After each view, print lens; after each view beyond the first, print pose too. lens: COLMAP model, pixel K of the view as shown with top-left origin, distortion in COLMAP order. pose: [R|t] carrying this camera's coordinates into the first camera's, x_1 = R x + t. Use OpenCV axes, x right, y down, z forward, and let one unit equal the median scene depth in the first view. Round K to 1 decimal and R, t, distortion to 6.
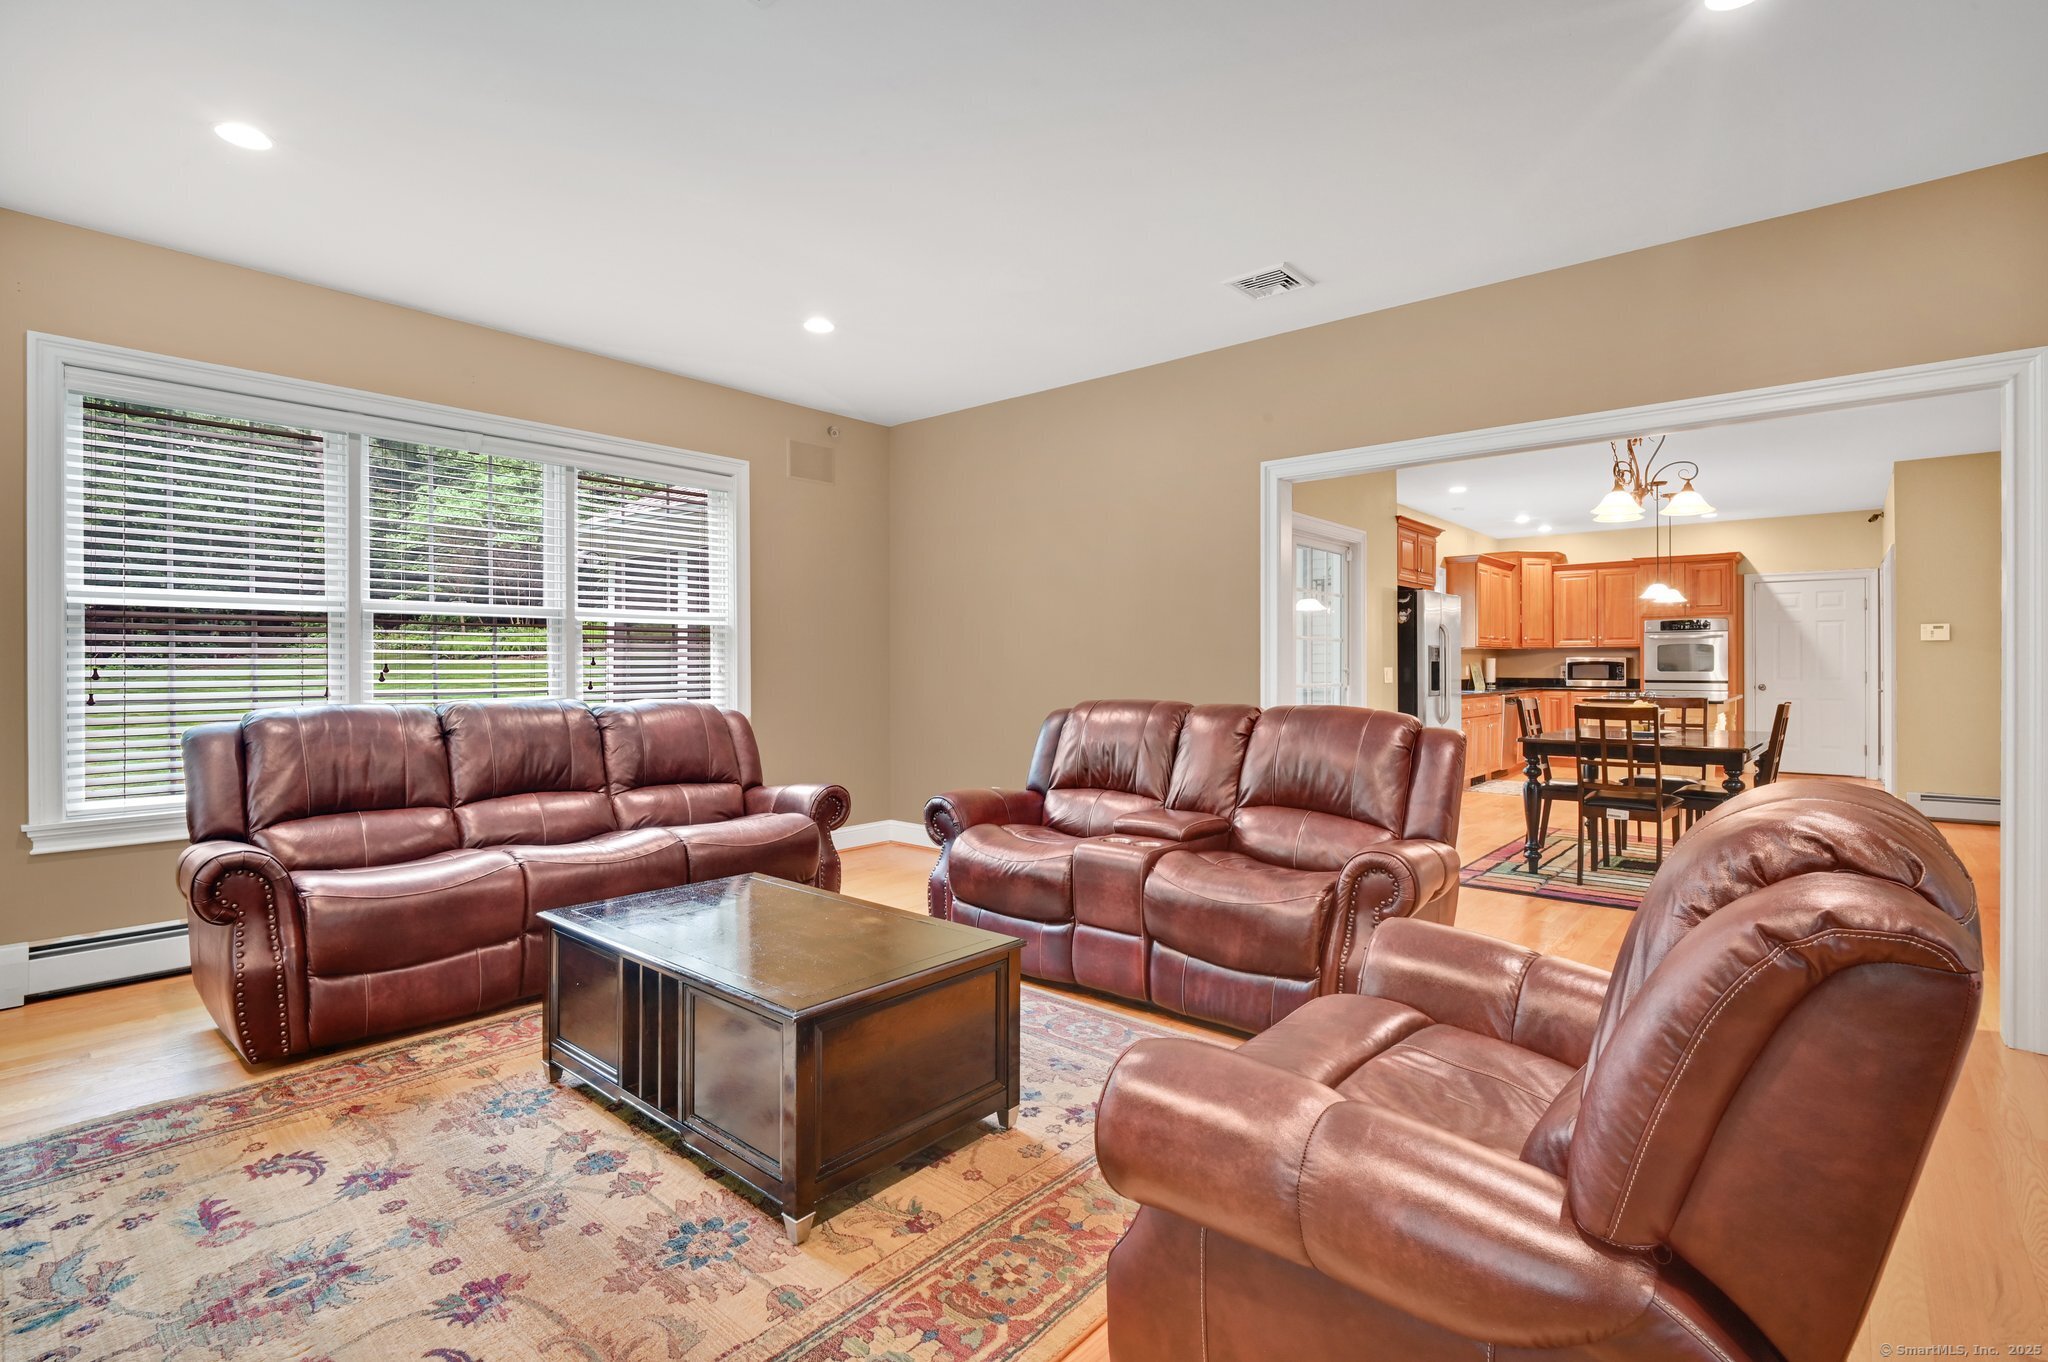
lens RADIAL K [[962.3, 0, 1045.7], [0, 962.3, 674.1], [0, 0, 1]] dist [-0.003293, -0.000530]
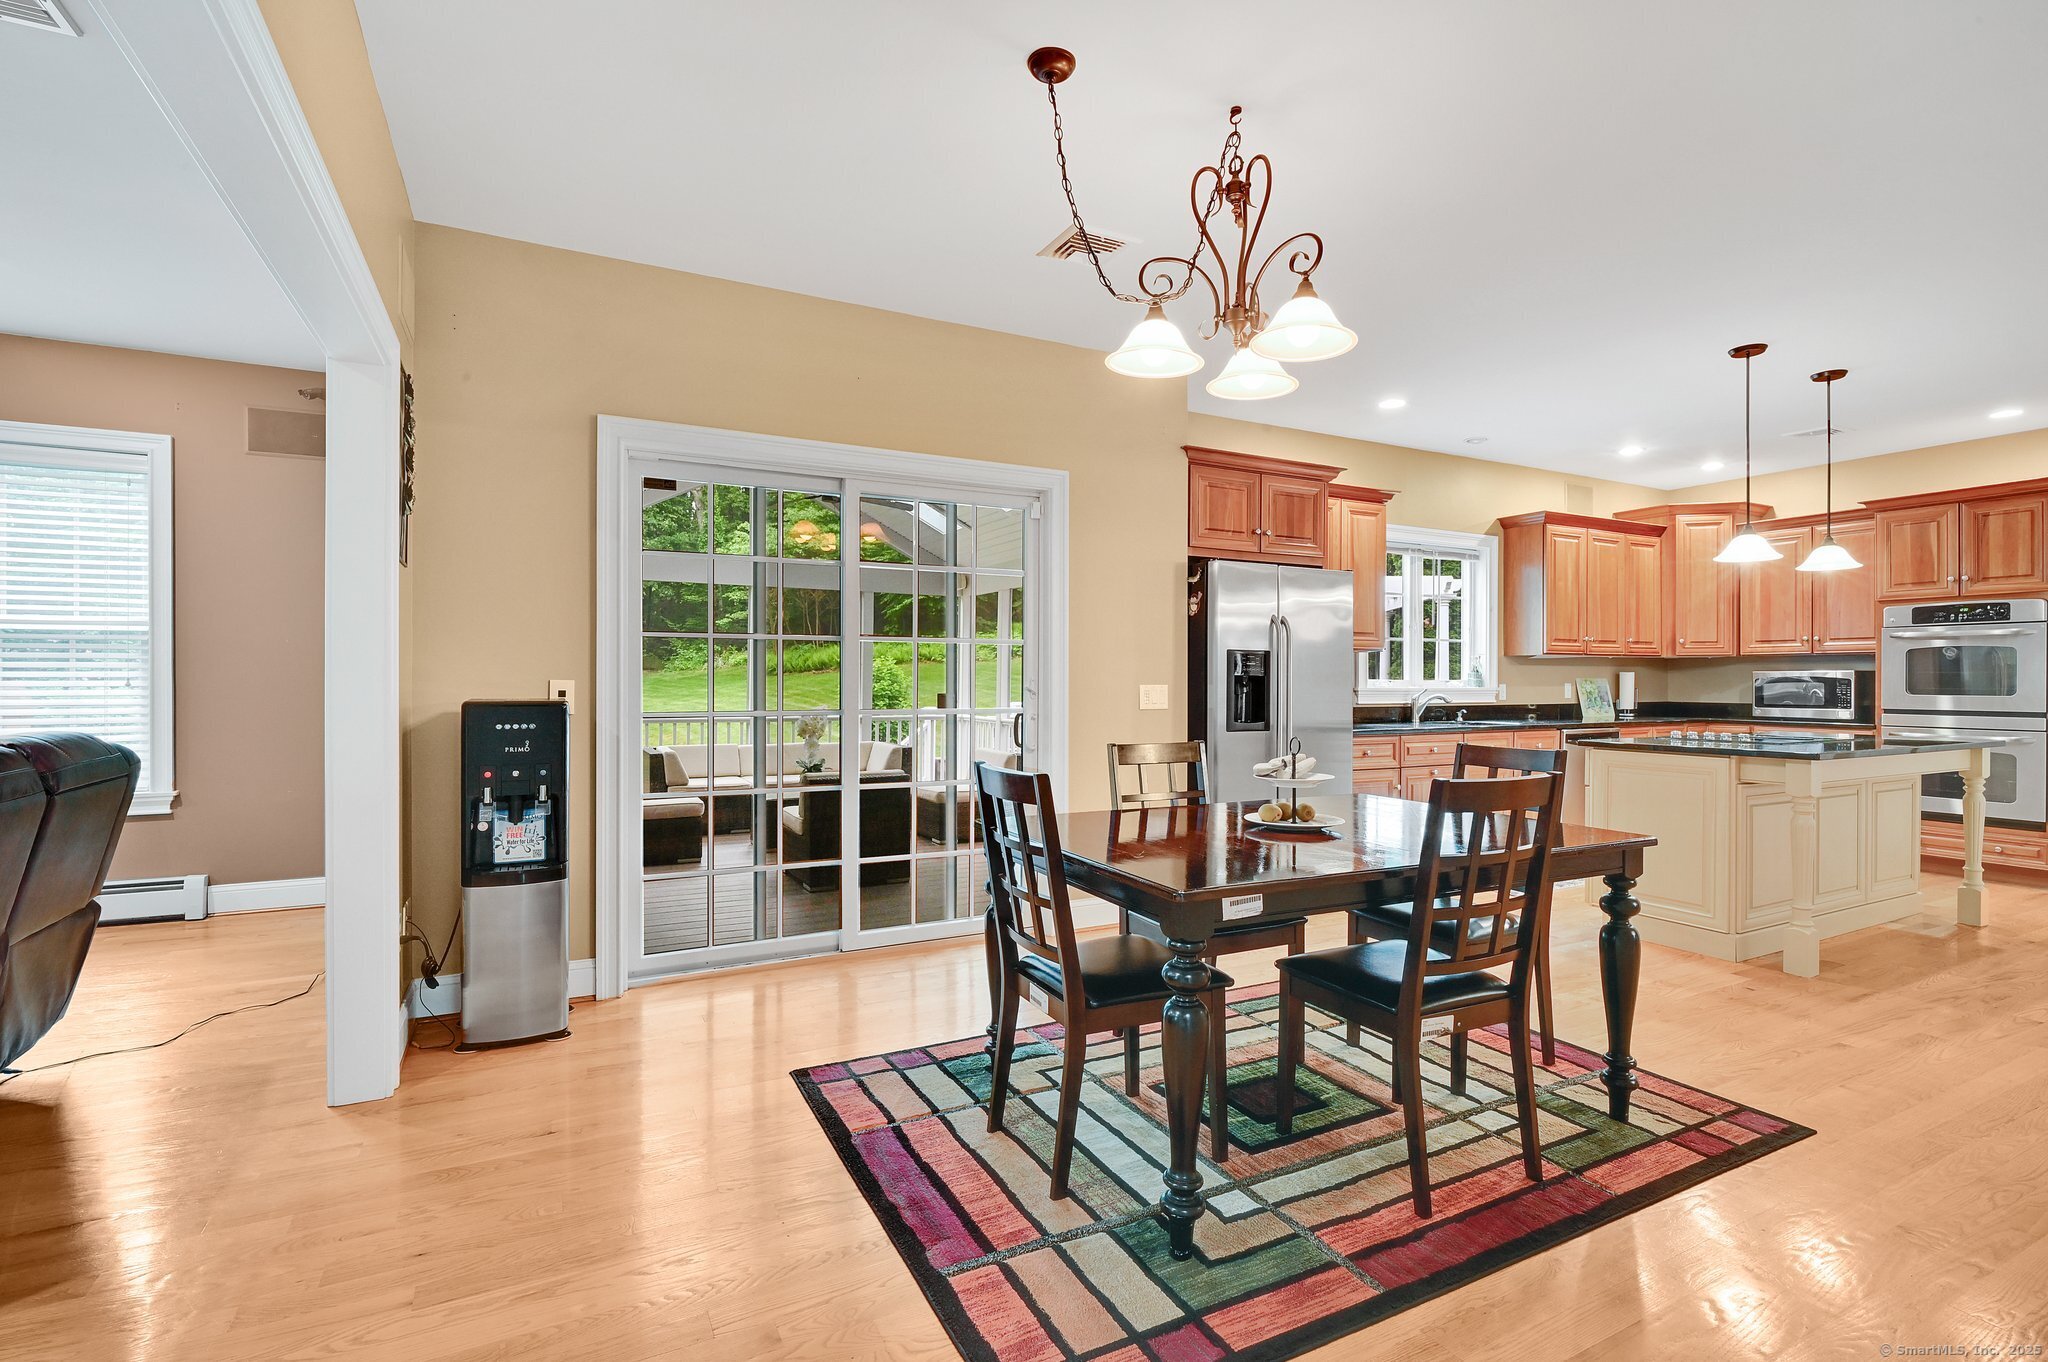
lens RADIAL K [[962.3, 0, 1040.5], [0, 962.3, 687.8], [0, 0, 1]] dist [-0.003293, -0.000530]
pose [[0.928165, 0.002364, -0.372161, 0.699227], [-0.004435, 0.999979, -0.004710, -0.002833], [0.372142, 0.006022, 0.928156, 0.516273]]
